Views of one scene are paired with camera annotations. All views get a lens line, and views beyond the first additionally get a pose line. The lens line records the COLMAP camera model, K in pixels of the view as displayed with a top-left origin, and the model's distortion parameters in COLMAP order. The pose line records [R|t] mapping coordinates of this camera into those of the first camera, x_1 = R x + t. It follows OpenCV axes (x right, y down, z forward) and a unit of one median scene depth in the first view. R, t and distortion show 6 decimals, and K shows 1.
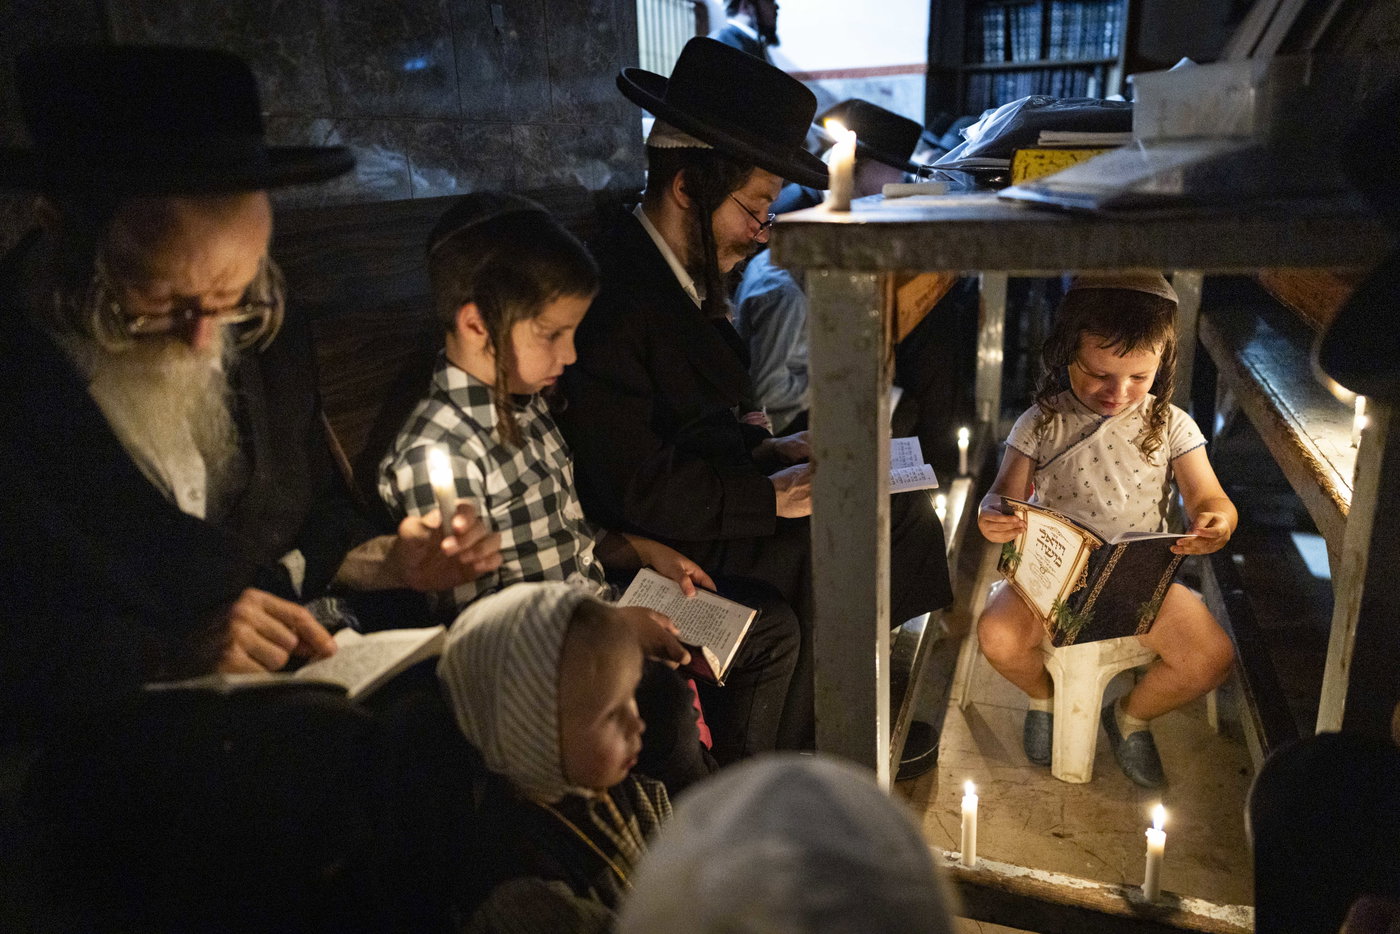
lens RADIAL K [[995.6, 0, 700.0], [0, 995.6, 467.0], [0, 0, 1]] dist [0.004118, 0.002064]
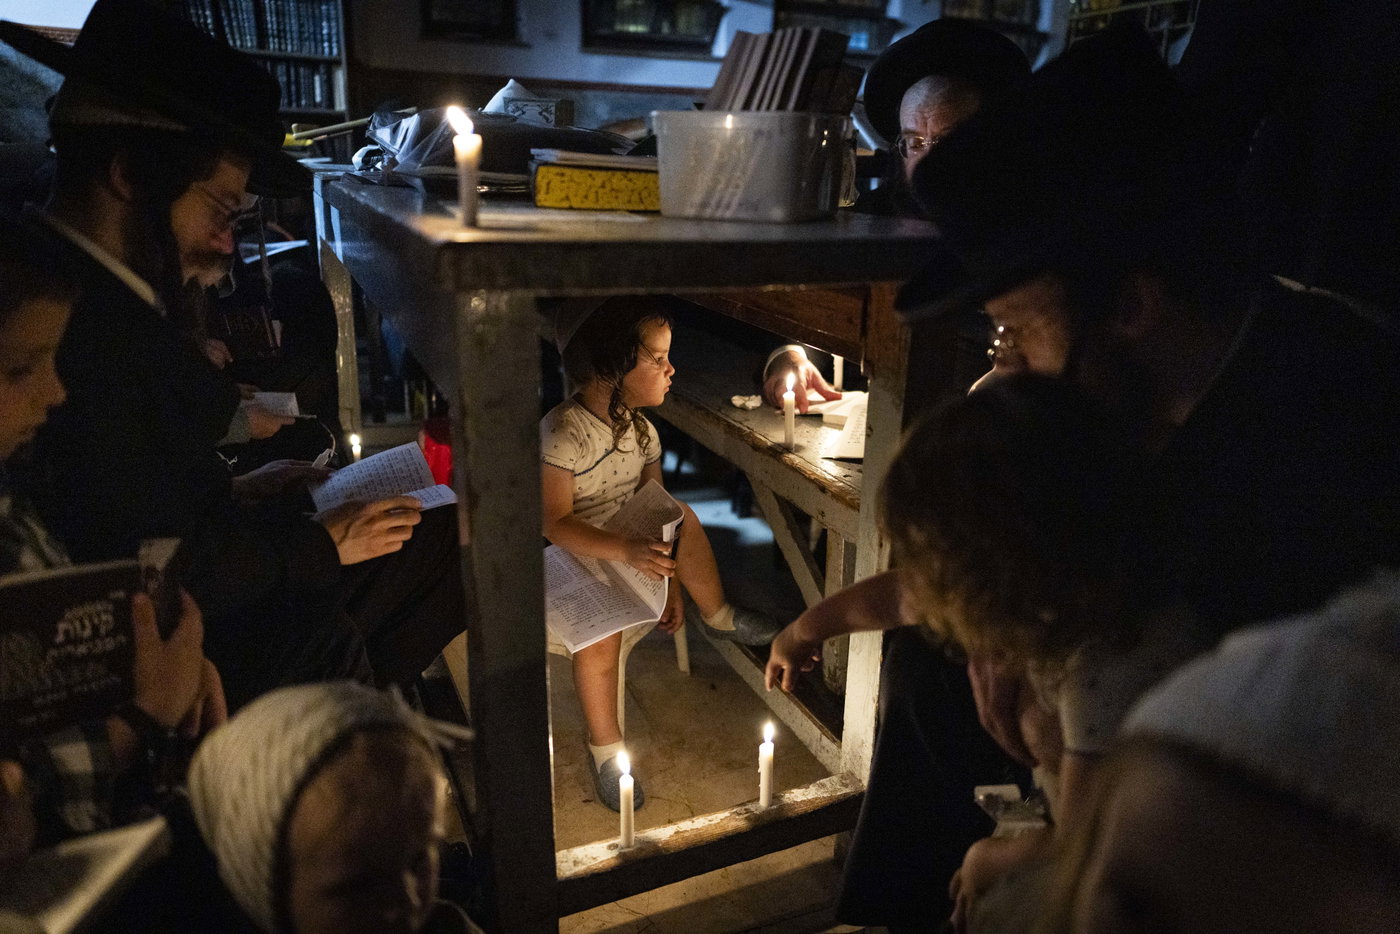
lens RADIAL K [[995.6, 0, 700.0], [0, 995.6, 467.0], [0, 0, 1]] dist [0.004118, 0.002064]
pose [[0.691354, -0.156342, 0.705399, -0.283575], [0.150864, 0.986025, 0.070678, -0.047500], [-0.706590, 0.057556, 0.705278, 0.139479]]
